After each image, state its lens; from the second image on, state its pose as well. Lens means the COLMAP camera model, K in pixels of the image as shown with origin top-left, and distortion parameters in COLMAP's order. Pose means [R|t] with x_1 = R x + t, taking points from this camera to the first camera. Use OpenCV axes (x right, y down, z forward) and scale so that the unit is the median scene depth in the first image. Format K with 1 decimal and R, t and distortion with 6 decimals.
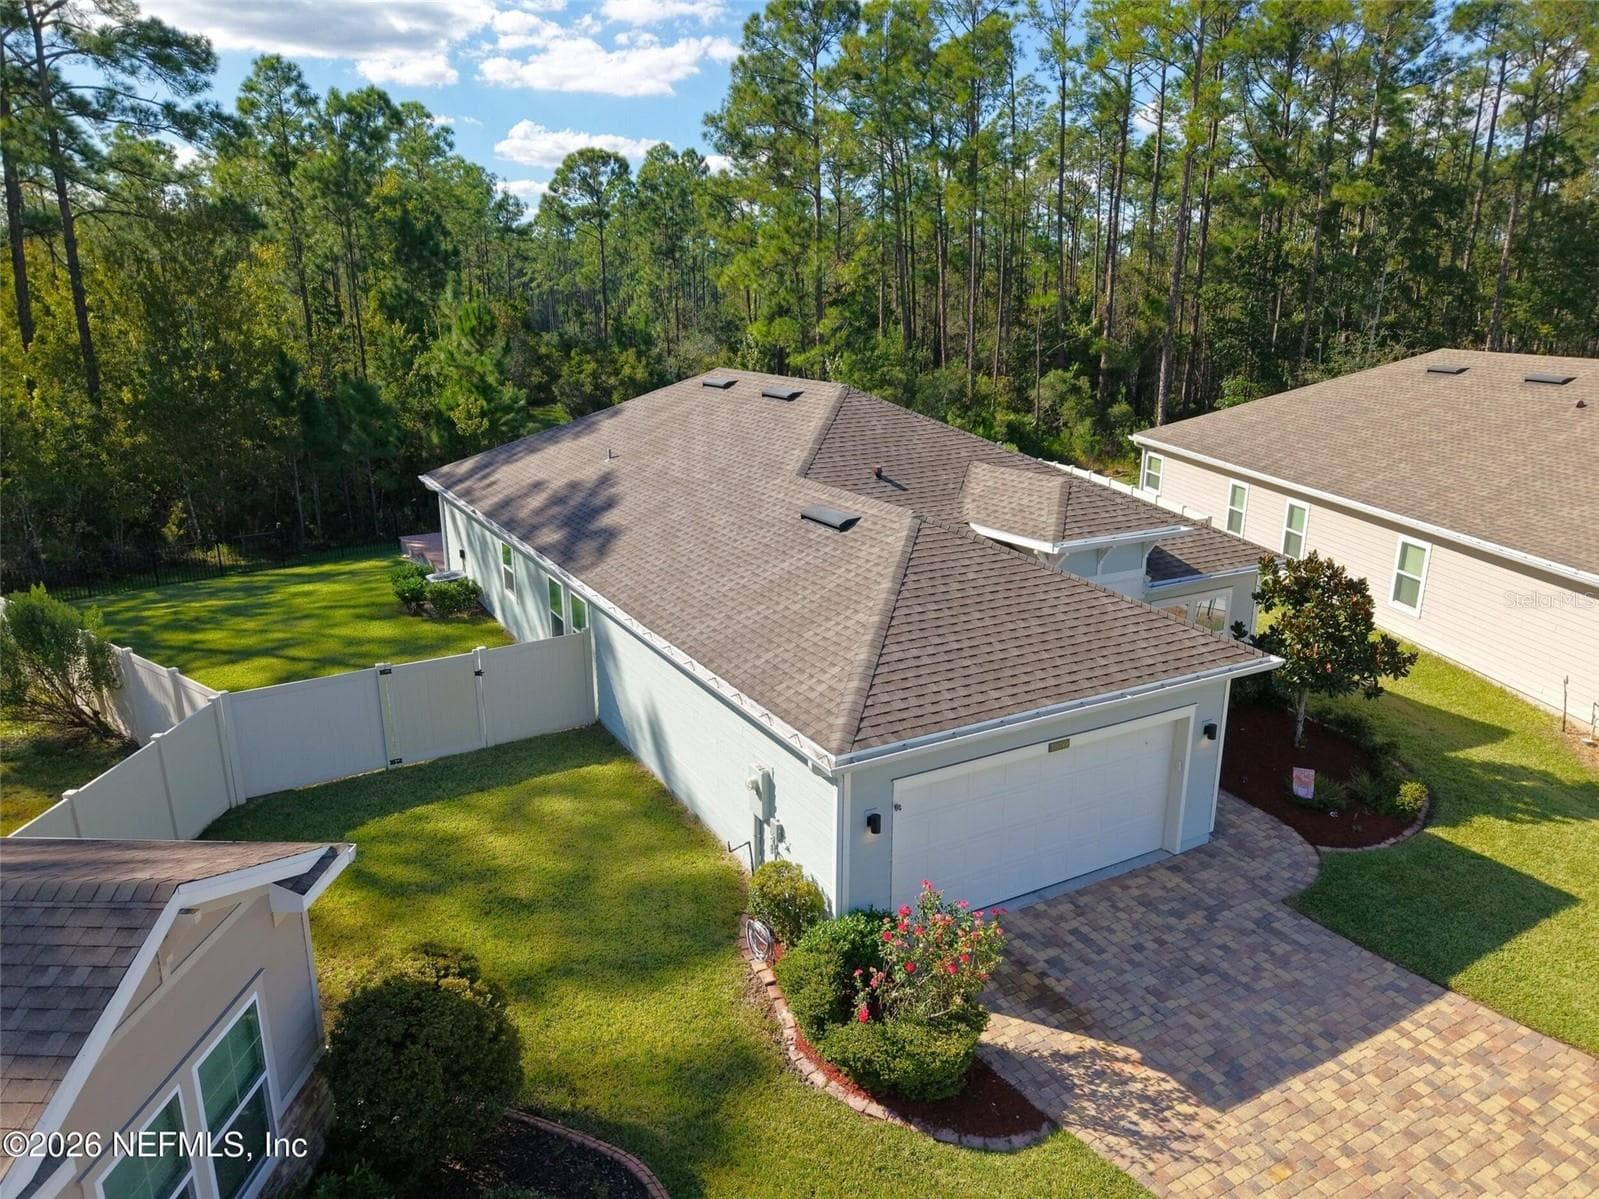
lens RADIAL K [[1075.0, 0, 795.4], [0, 1075.0, 595.1], [0, 0, 1]] dist [0.022468, -0.007367]
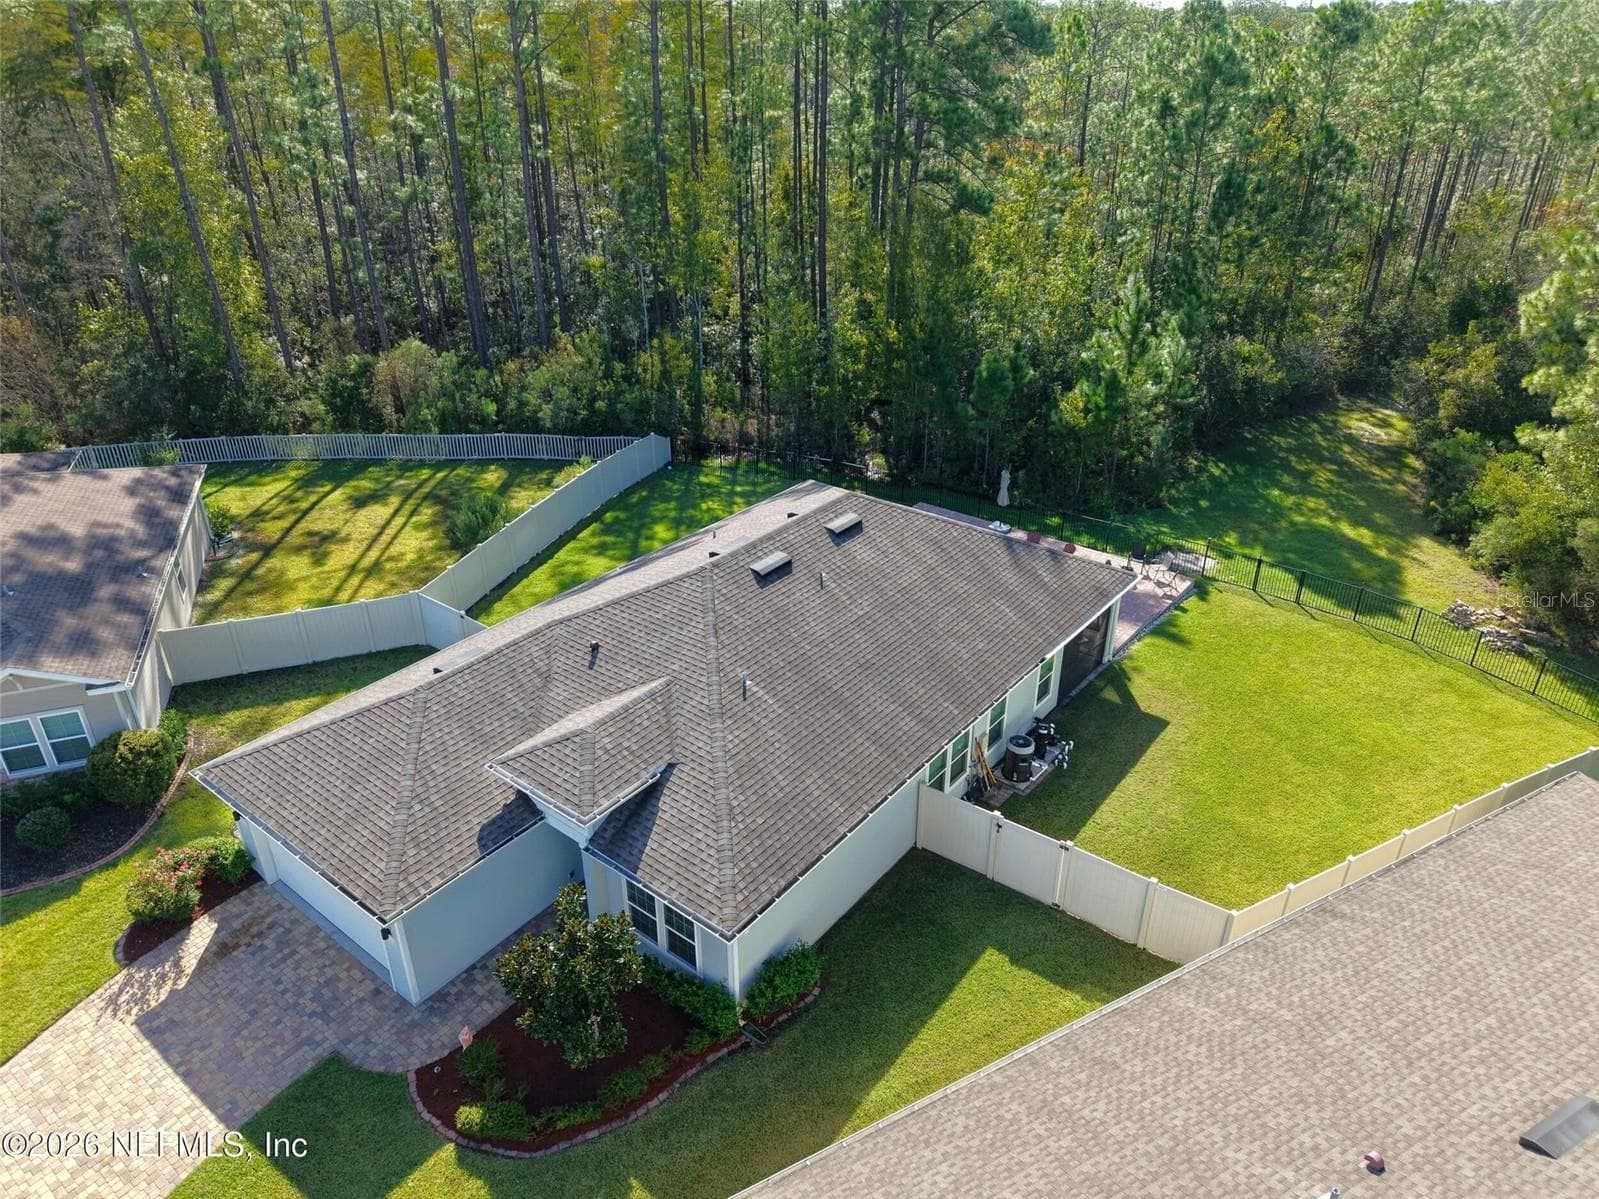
lens RADIAL K [[1075.0, 0, 795.4], [0, 1075.0, 595.1], [0, 0, 1]] dist [0.022468, -0.007367]
pose [[0.373859, 0.434328, -0.819505, 1.655966], [-0.247770, 0.898235, 0.363021, -0.964245], [0.893778, 0.067330, 0.443426, 0.907117]]
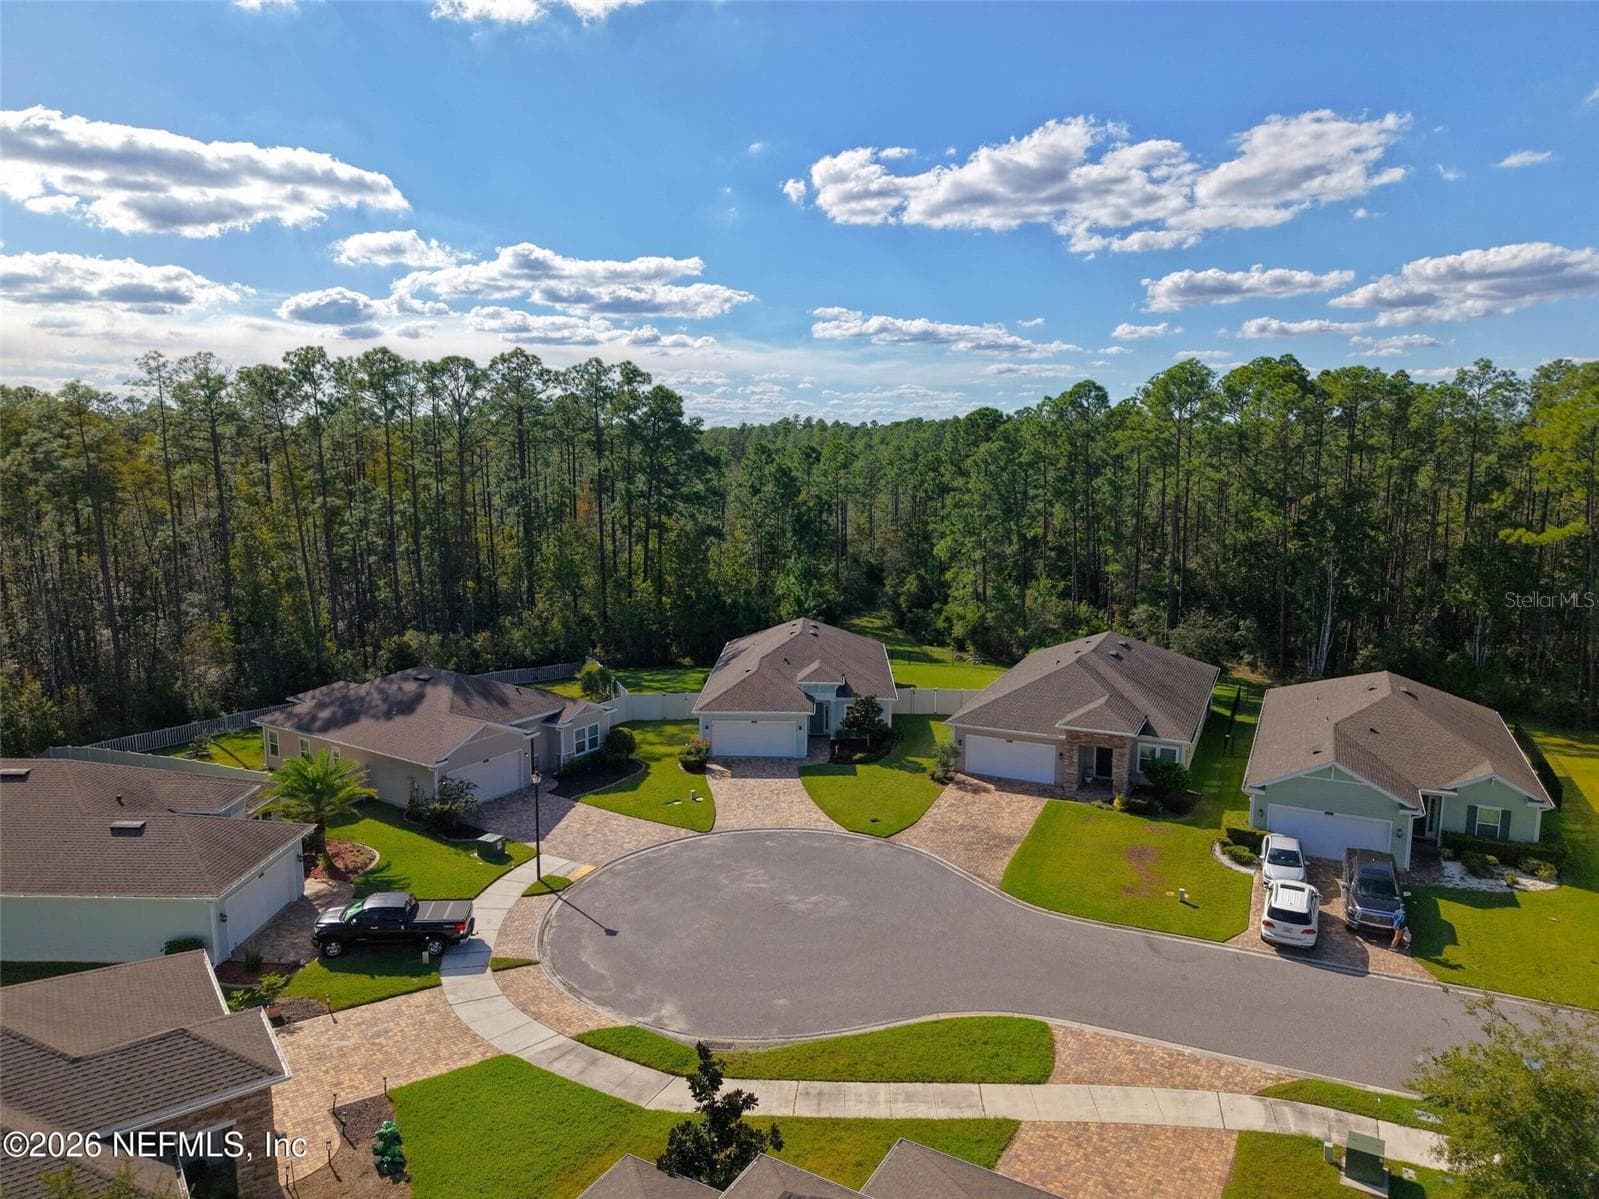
lens RADIAL K [[1075.0, 0, 795.4], [0, 1075.0, 595.1], [0, 0, 1]] dist [0.022468, -0.007367]
pose [[0.853661, 0.076497, -0.515180, 2.753404], [-0.140133, 0.986414, -0.085733, -0.028356], [0.501622, 0.145381, 0.852783, -2.958958]]
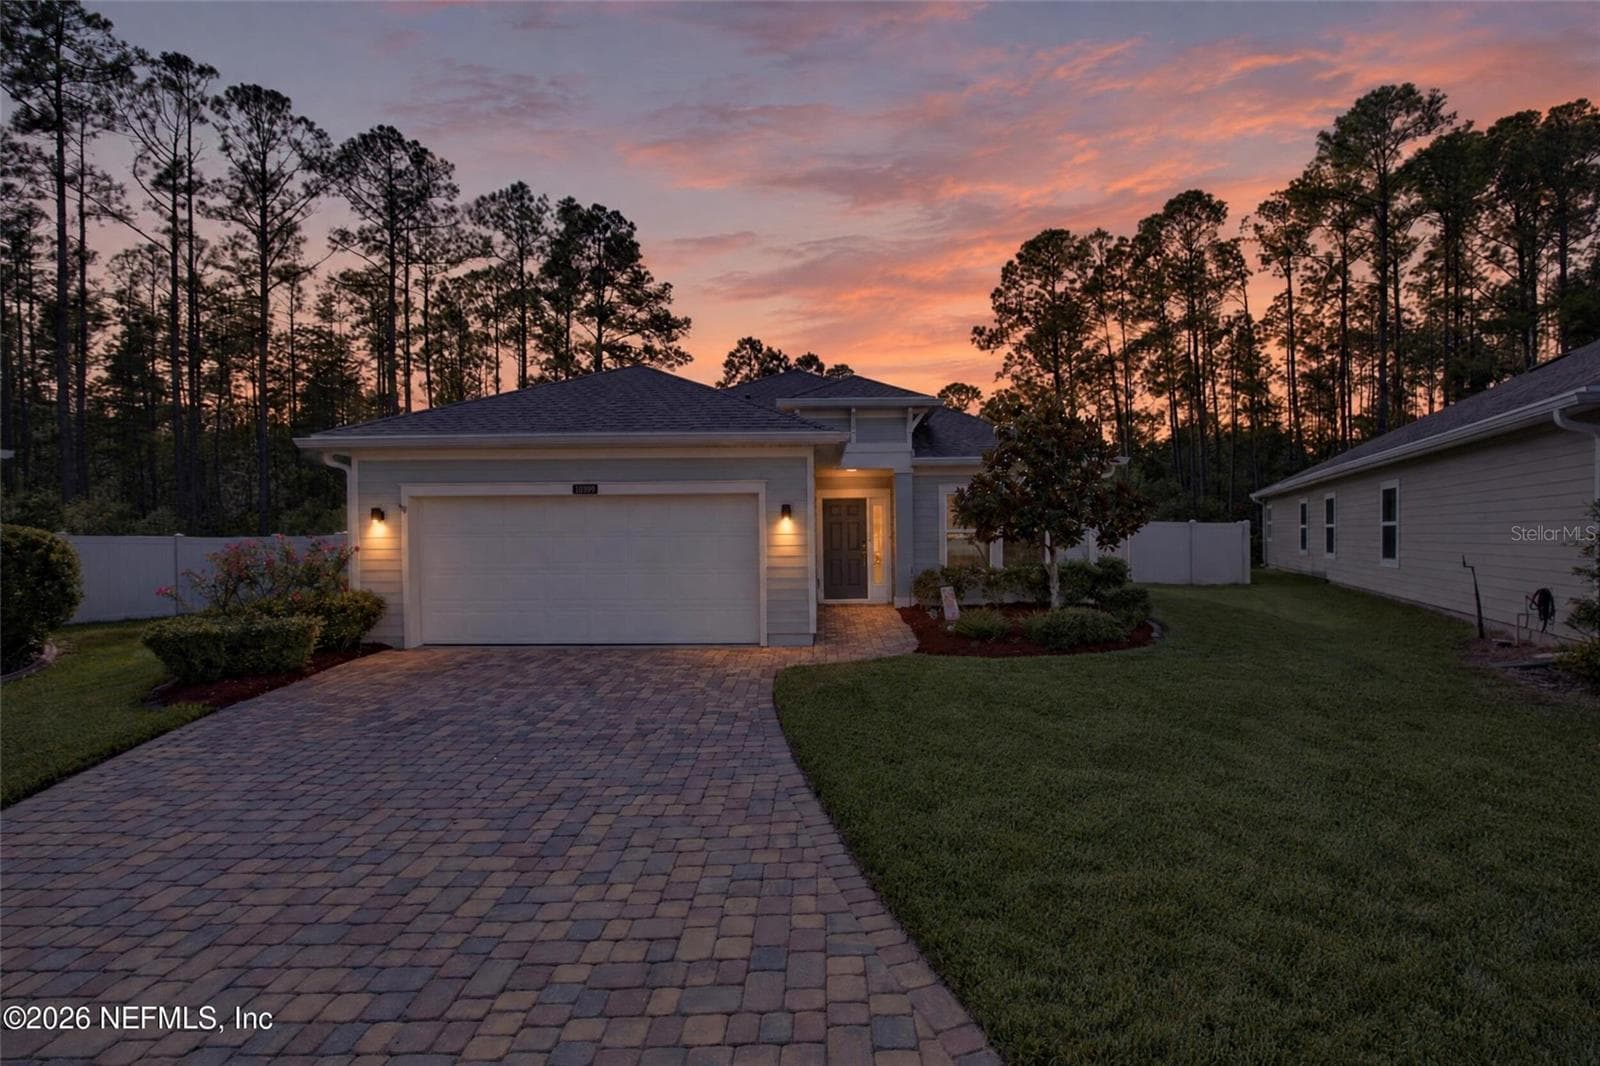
lens RADIAL K [[723.6, 0, 824.2], [0, 723.6, 531.8], [0, 0, 1]] dist [0.000213, -0.000628]
pose [[0.869278, -0.011444, -0.494191, 0.807426], [-0.124012, 0.962712, -0.240430, 0.324041], [0.478515, 0.270286, 0.835445, 0.521186]]
